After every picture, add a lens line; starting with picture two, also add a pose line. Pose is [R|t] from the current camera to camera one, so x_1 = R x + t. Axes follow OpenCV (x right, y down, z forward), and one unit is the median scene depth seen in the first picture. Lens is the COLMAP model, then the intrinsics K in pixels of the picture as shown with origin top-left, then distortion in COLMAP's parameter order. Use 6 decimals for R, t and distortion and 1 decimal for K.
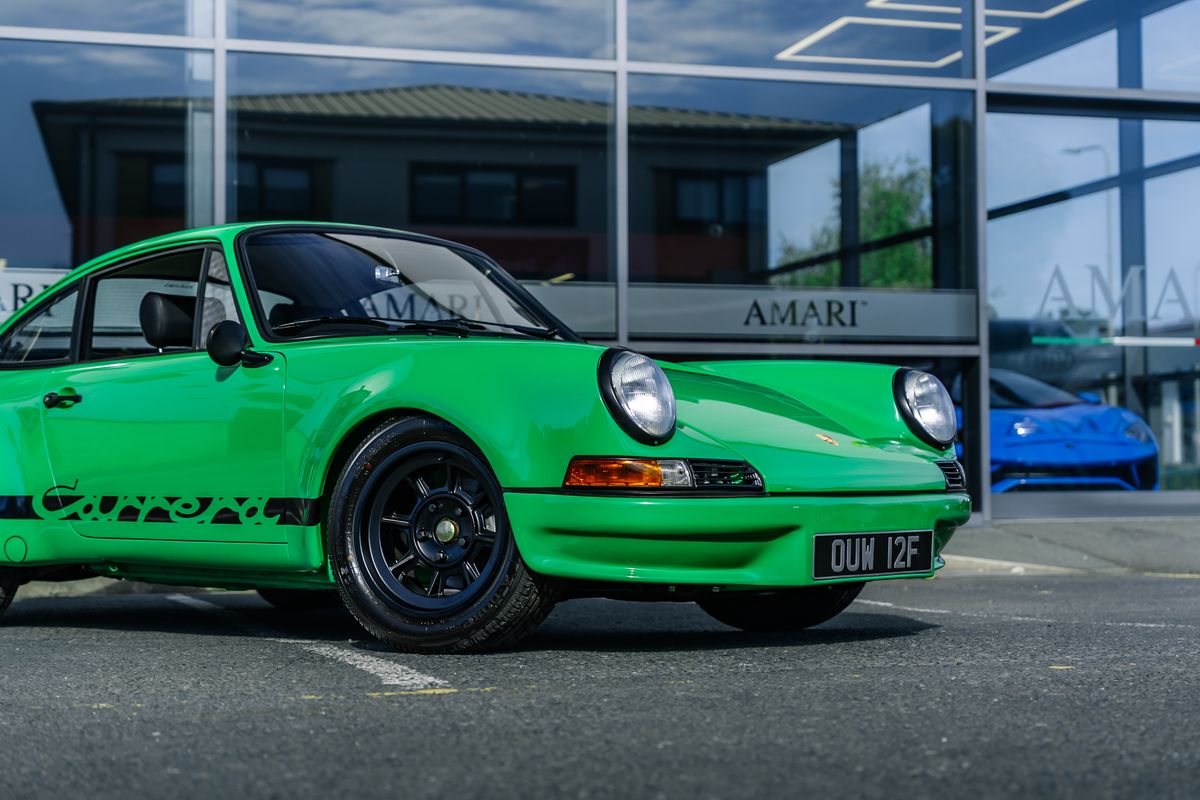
lens RADIAL K [[2008.8, 0, 594.0], [0, 2008.8, 416.0], [0, 0, 1]] dist [0.004471, -0.080560]
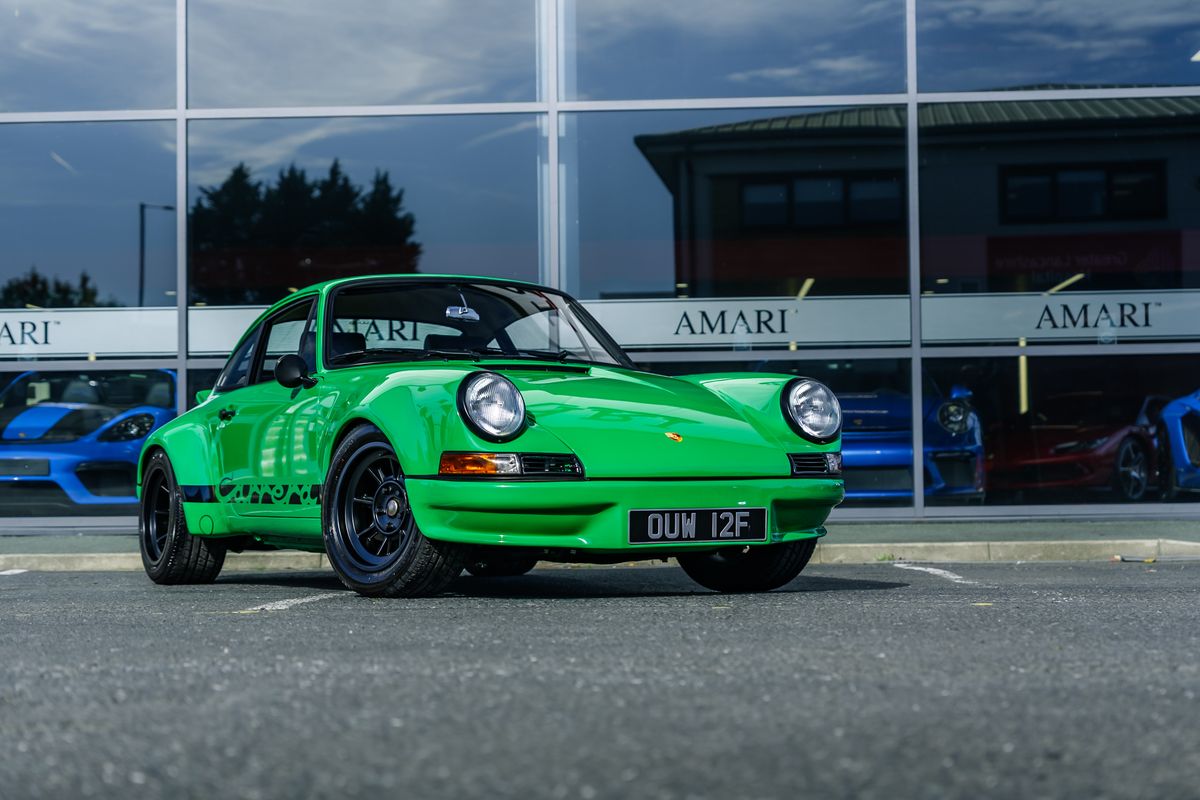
lens RADIAL K [[2008.8, 0, 594.0], [0, 2008.8, 416.0], [0, 0, 1]] dist [0.004471, -0.080560]
pose [[0.941515, -0.016822, -0.336552, 0.451466], [0.016873, 0.999854, -0.002773, 0.000959], [0.336549, -0.003068, 0.941661, -0.205493]]
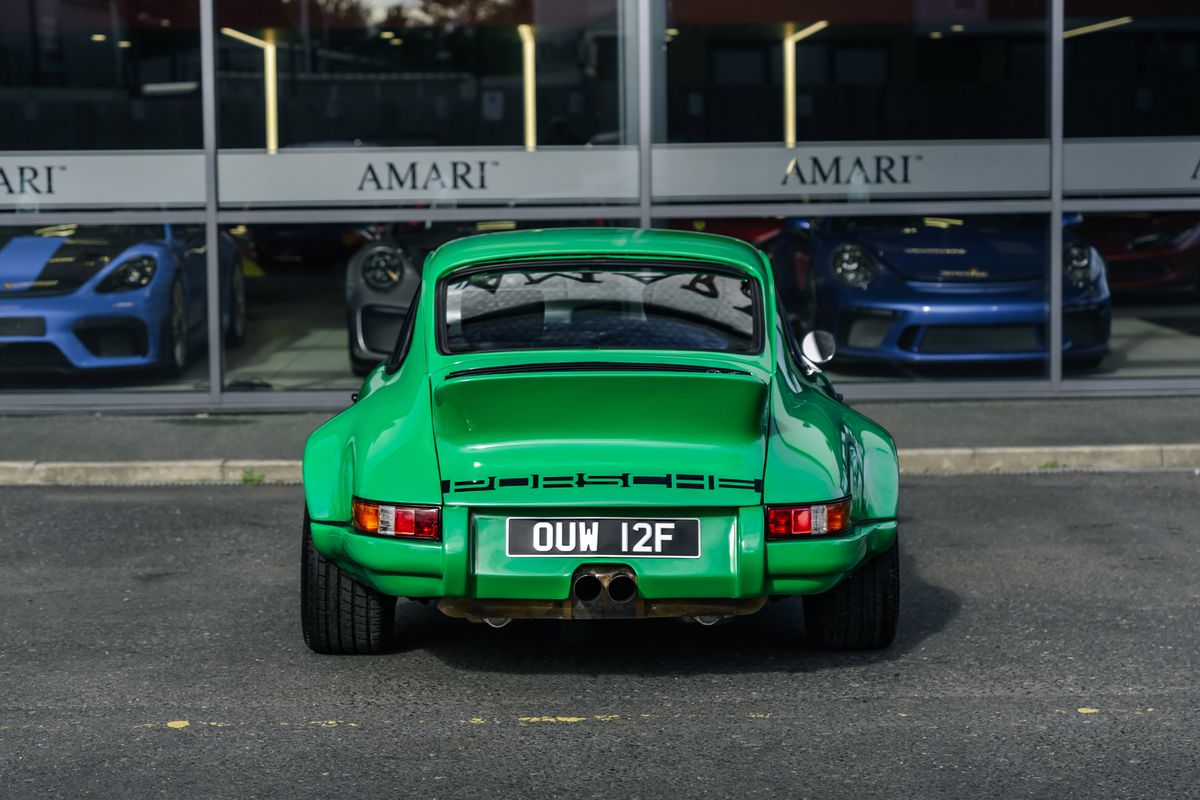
lens RADIAL K [[2358.6, 0, 600.0], [0, 2358.6, 400.0], [0, 0, 1]] dist [0.024060, -0.182503]
pose [[0.958803, 0.021910, -0.283226, 0.263946], [0.015758, 0.991384, 0.130037, -0.192552], [0.283635, -0.129143, 0.950197, -0.326539]]
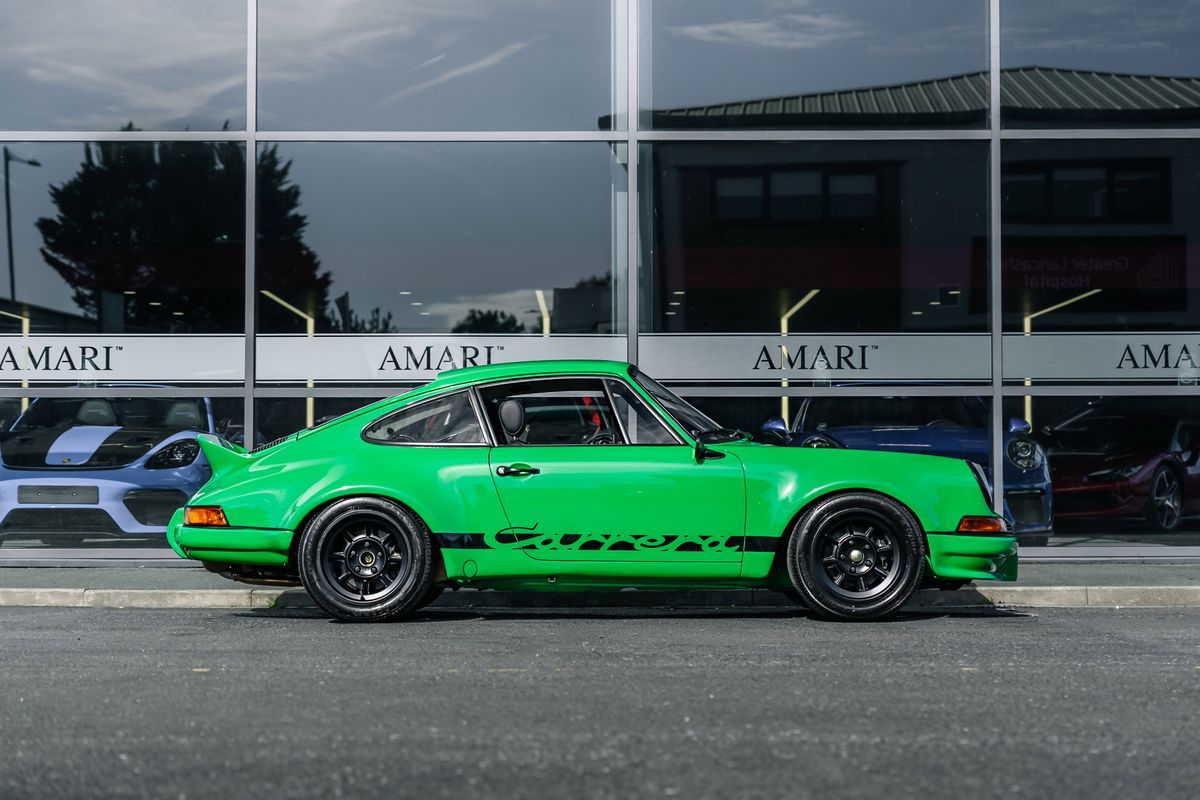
lens RADIAL K [[2236.8, 0, 600.0], [0, 2236.8, 400.0], [0, 0, 1]] dist [0.001056, -0.057448]
pose [[0.955977, -0.006891, -0.293360, 0.340357], [0.004843, 0.999959, -0.007706, -0.043783], [0.293401, 0.005946, 0.955971, -0.472370]]
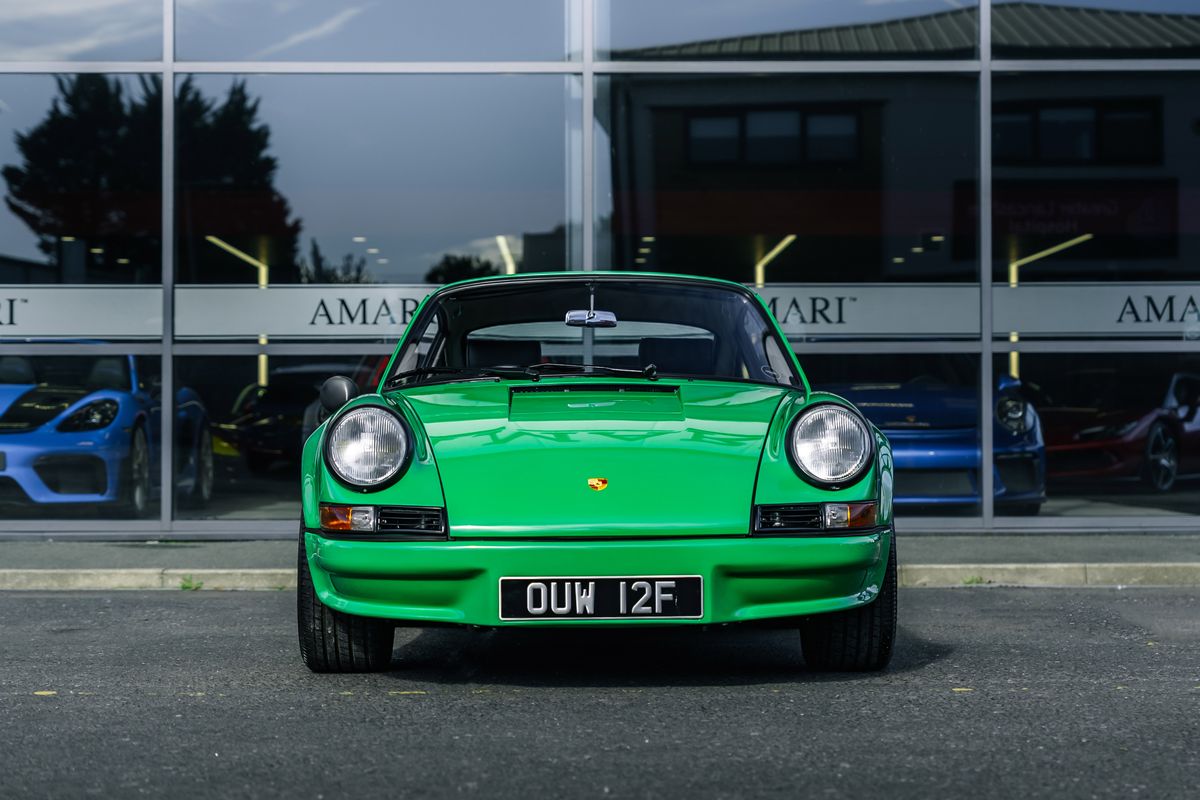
lens RADIAL K [[2267.2, 0, 600.0], [0, 2267.2, 400.0], [0, 0, 1]] dist [0.022922, -0.201163]
pose [[0.958940, -0.001157, -0.283607, 0.310187], [0.005838, 0.999860, 0.015662, -0.055505], [0.283550, -0.016675, 0.958813, -0.288344]]
